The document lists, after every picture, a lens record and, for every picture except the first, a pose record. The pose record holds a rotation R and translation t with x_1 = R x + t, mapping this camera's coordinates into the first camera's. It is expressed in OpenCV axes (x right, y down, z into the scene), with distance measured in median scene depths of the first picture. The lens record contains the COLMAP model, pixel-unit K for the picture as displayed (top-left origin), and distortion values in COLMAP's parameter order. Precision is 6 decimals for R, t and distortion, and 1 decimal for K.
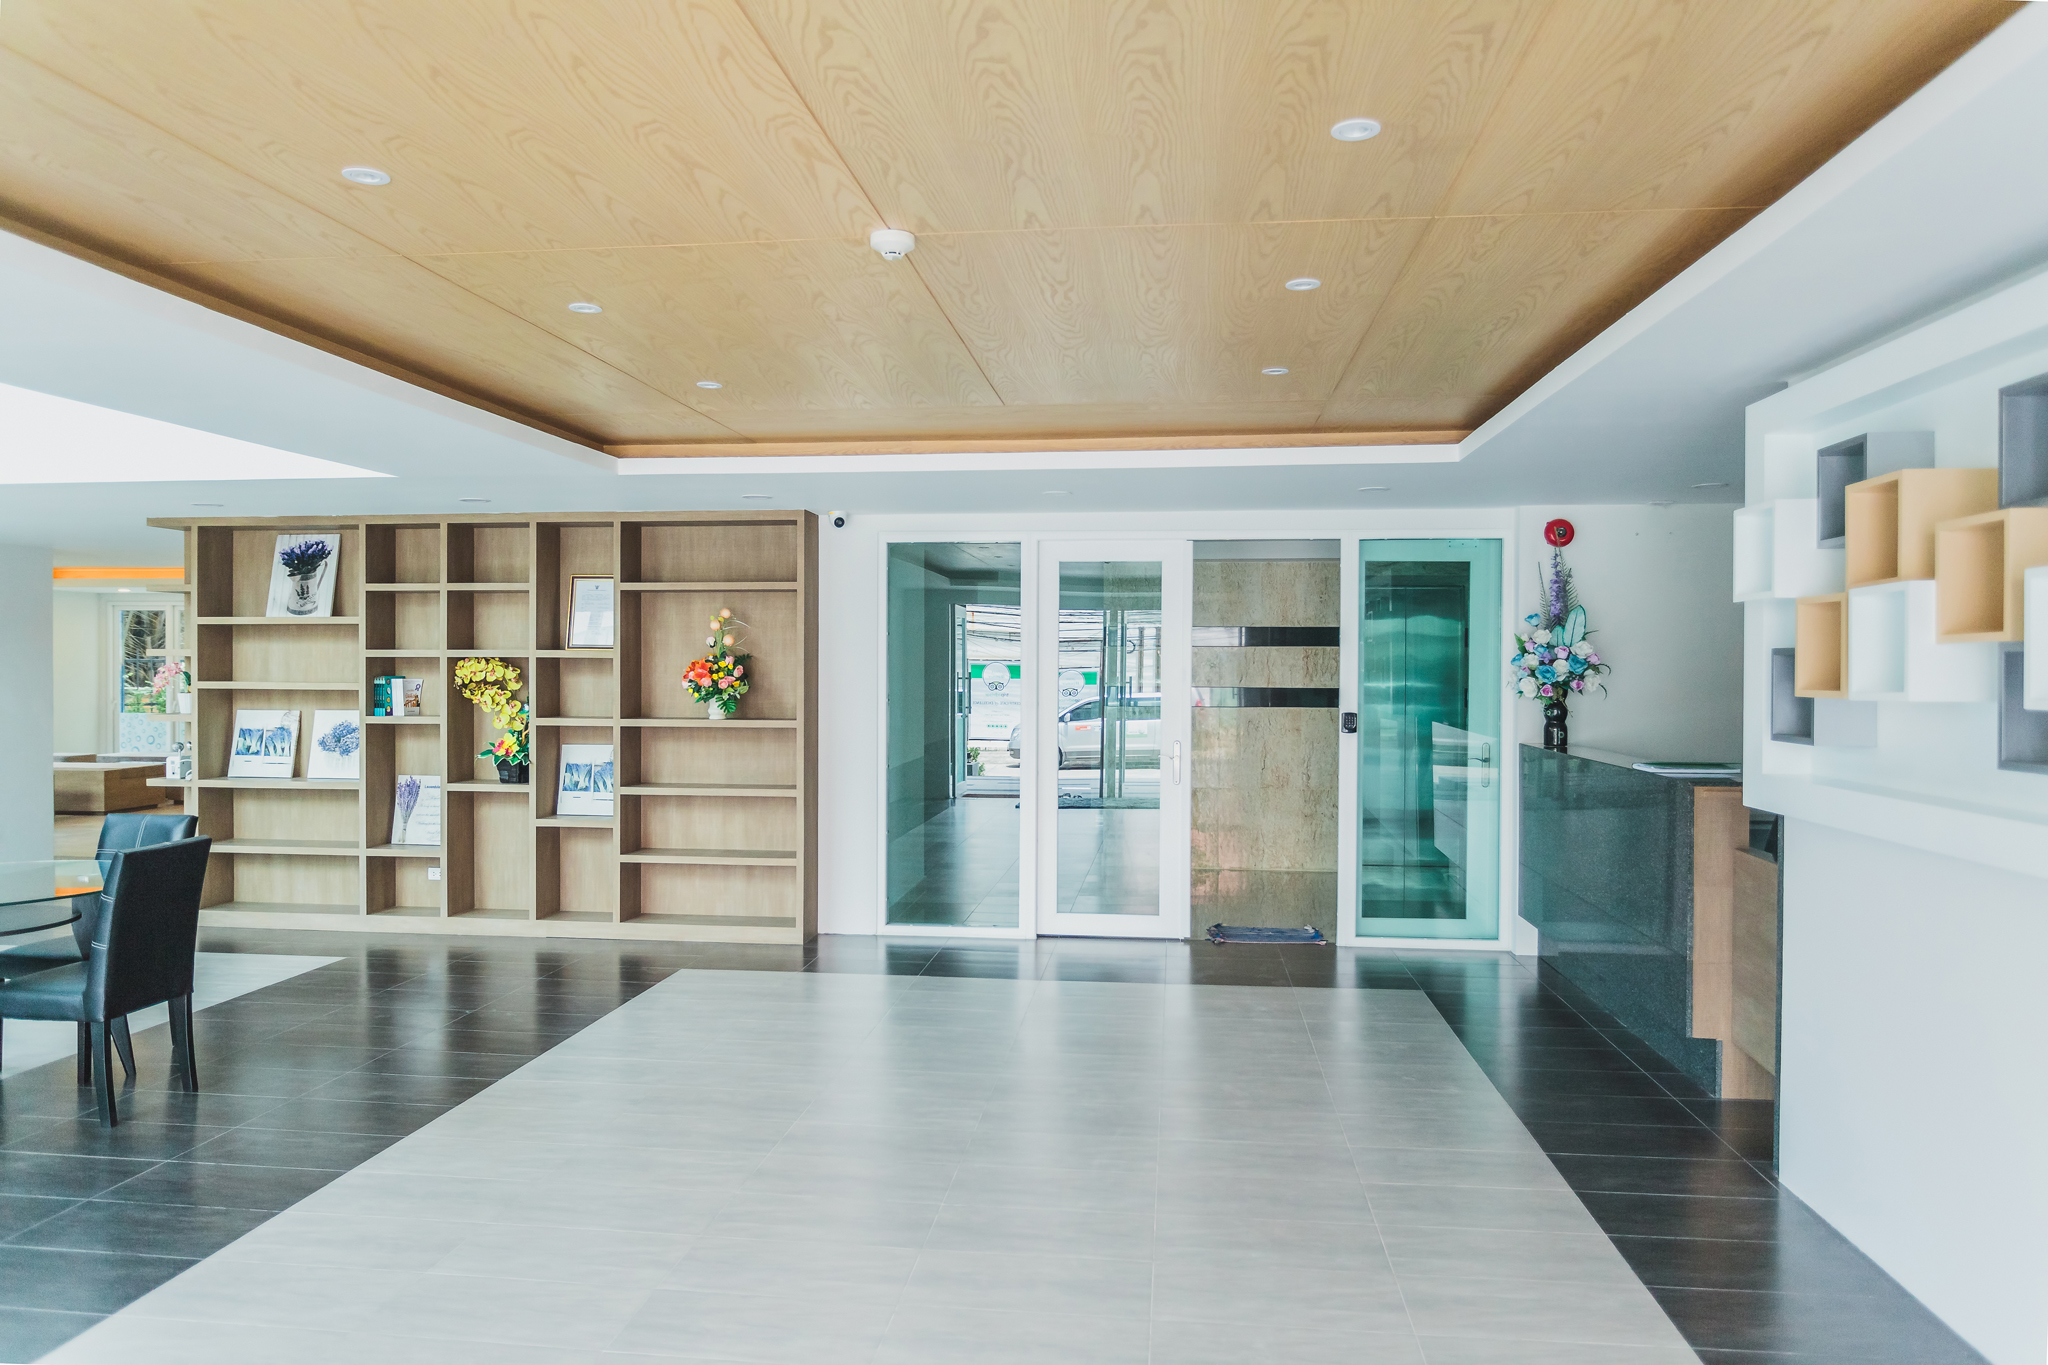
lens RADIAL K [[1309.7, 0, 1024.0], [0, 1309.7, 682.5], [0, 0, 1]] dist [-0.003368, -0.000588]
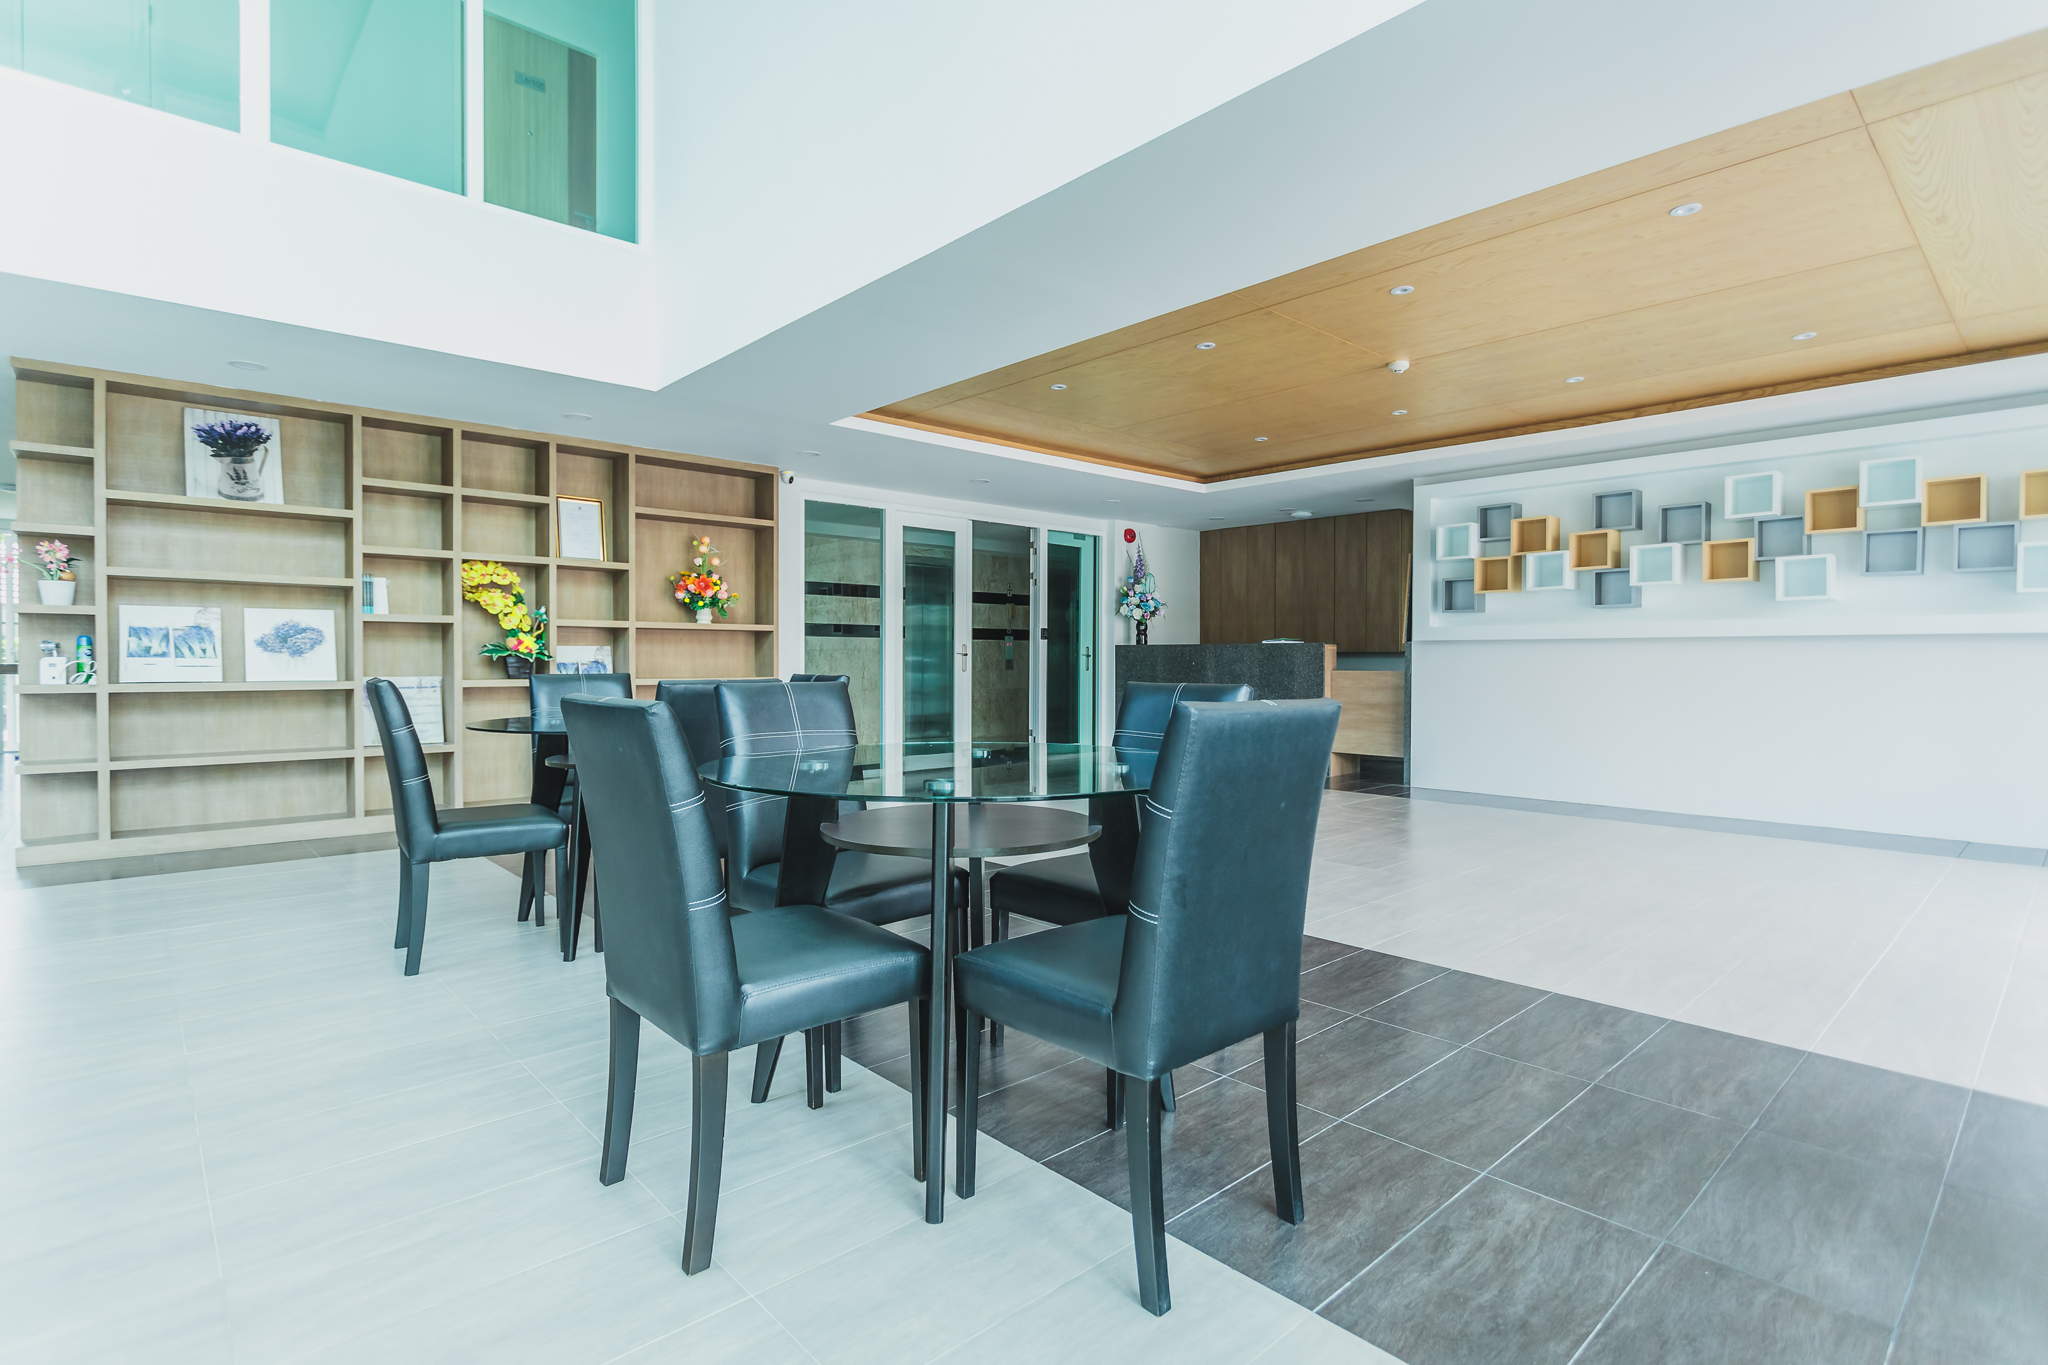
lens RADIAL K [[1009.4, 0, 1028.5], [0, 1009.4, 655.4], [0, 0, 1]] dist [-0.001674, -0.000732]
pose [[0.646982, -0.000021, 0.762505, -0.727787], [0.003512, 0.999989, -0.002952, 0.058474], [-0.762497, 0.004587, 0.646975, 0.132012]]
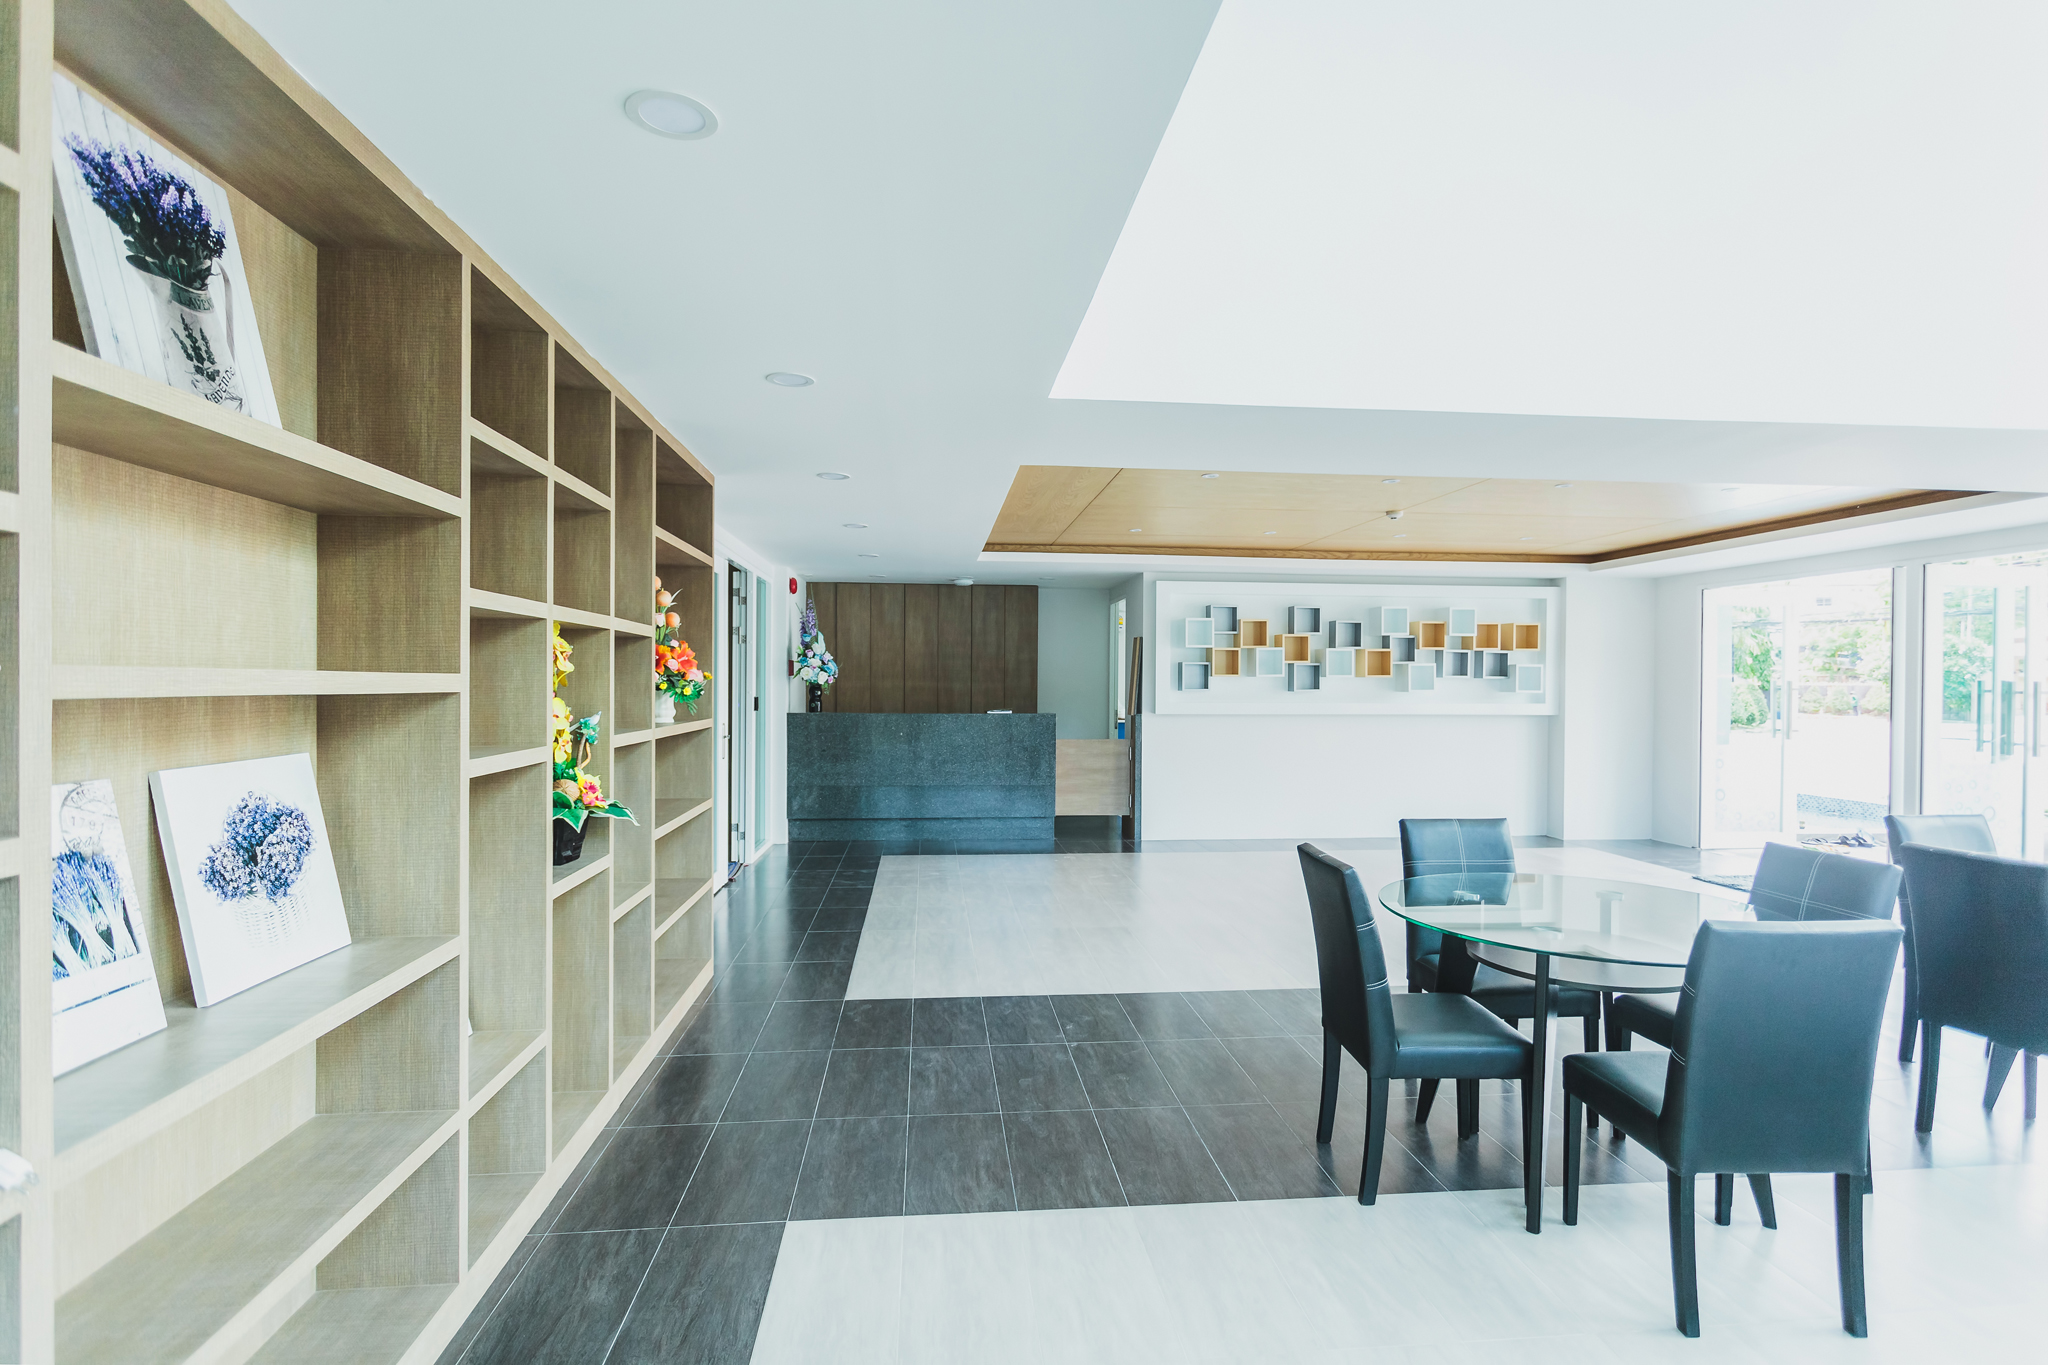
lens RADIAL K [[993.2, 0, 1018.5], [0, 993.2, 670.8], [0, 0, 1]] dist [0.000424, 0.000217]
pose [[-0.214504, 0.003703, 0.976716, -0.794964], [-0.004910, 0.999976, -0.004869, -0.000080], [-0.976711, -0.005840, -0.214481, 0.871171]]
